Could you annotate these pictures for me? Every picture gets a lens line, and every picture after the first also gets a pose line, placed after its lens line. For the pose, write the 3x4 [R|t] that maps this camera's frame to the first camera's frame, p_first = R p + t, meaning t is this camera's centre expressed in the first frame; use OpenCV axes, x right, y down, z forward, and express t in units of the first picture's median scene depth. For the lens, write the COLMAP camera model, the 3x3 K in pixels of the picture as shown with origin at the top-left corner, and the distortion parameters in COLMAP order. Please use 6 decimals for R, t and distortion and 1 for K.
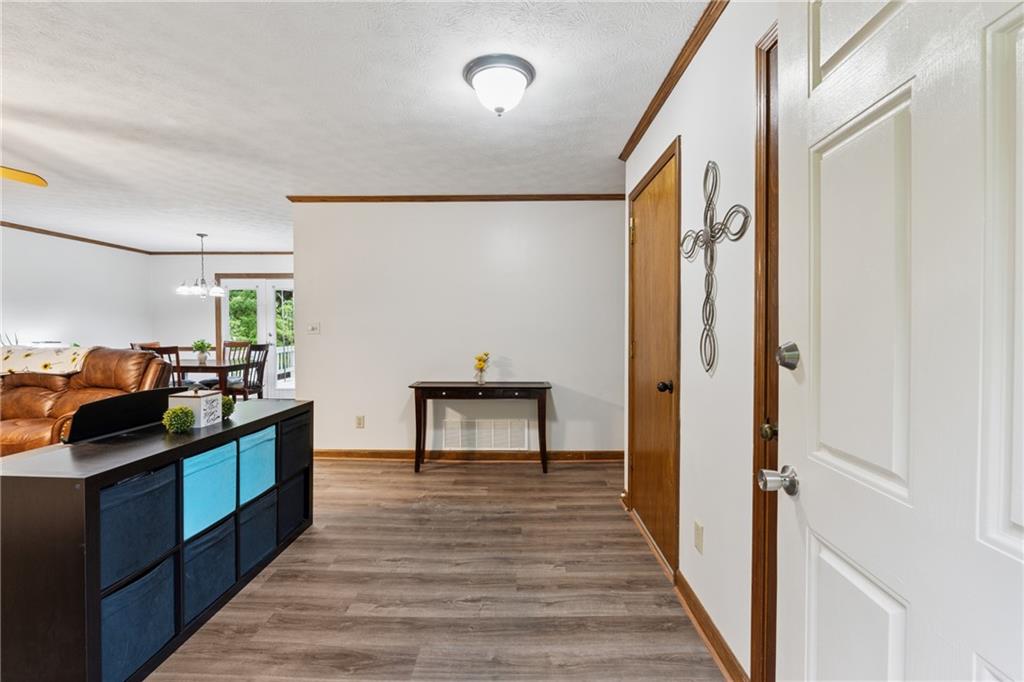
lens RADIAL K [[436.3, 0, 529.9], [0, 436.3, 335.6], [0, 0, 1]] dist [-0.008554, 0.000488]
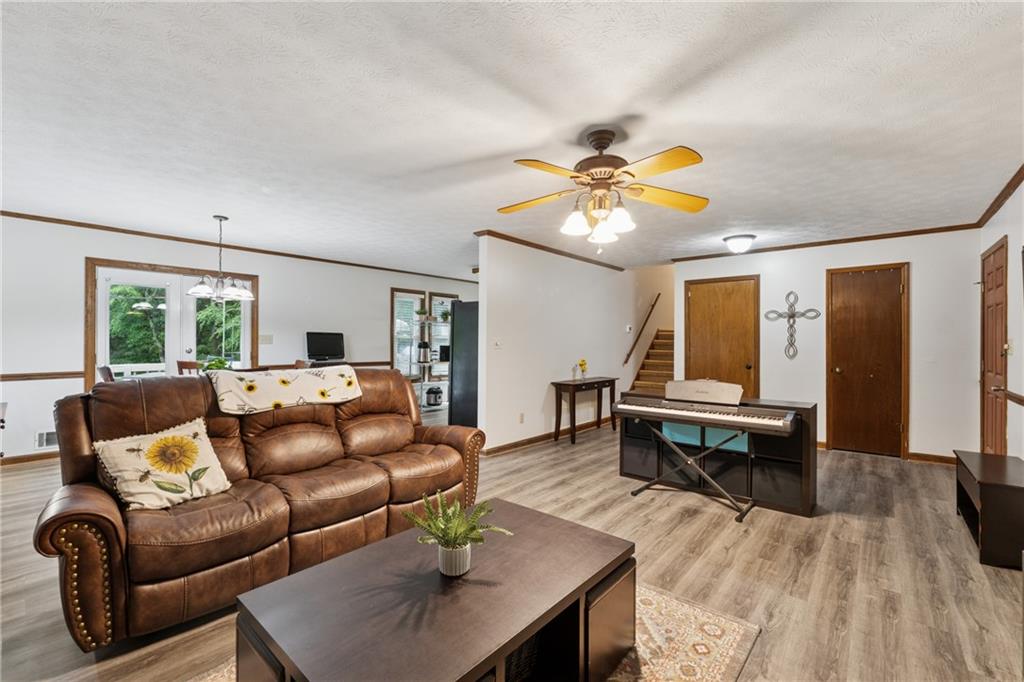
lens RADIAL K [[436.3, 0, 509.5], [0, 436.3, 338.4], [0, 0, 1]] dist [-0.008554, 0.000488]
pose [[0.658539, 0.002242, 0.752543, -1.679581], [0.012842, 0.999816, -0.014217, -0.016105], [-0.752437, 0.019027, 0.658389, 0.243905]]
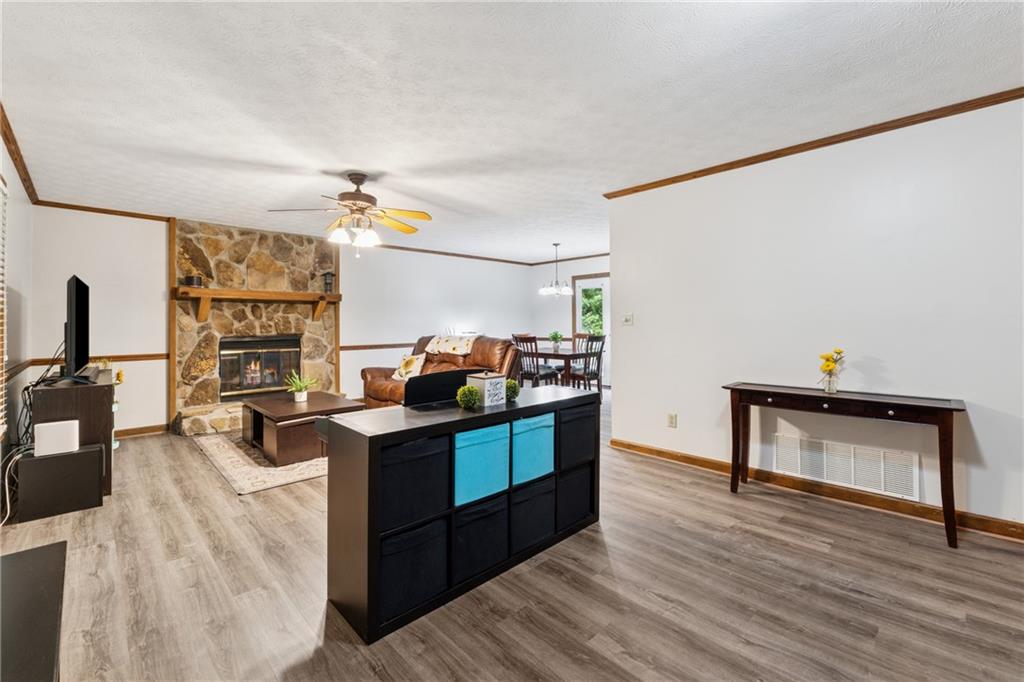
lens RADIAL K [[436.3, 0, 523.3], [0, 436.3, 317.3], [0, 0, 1]] dist [-0.008554, 0.000488]
pose [[0.700070, -0.020087, -0.713791, 0.062978], [-0.001254, 0.999568, -0.029359, 0.009032], [0.714073, 0.021449, 0.699743, 0.154043]]
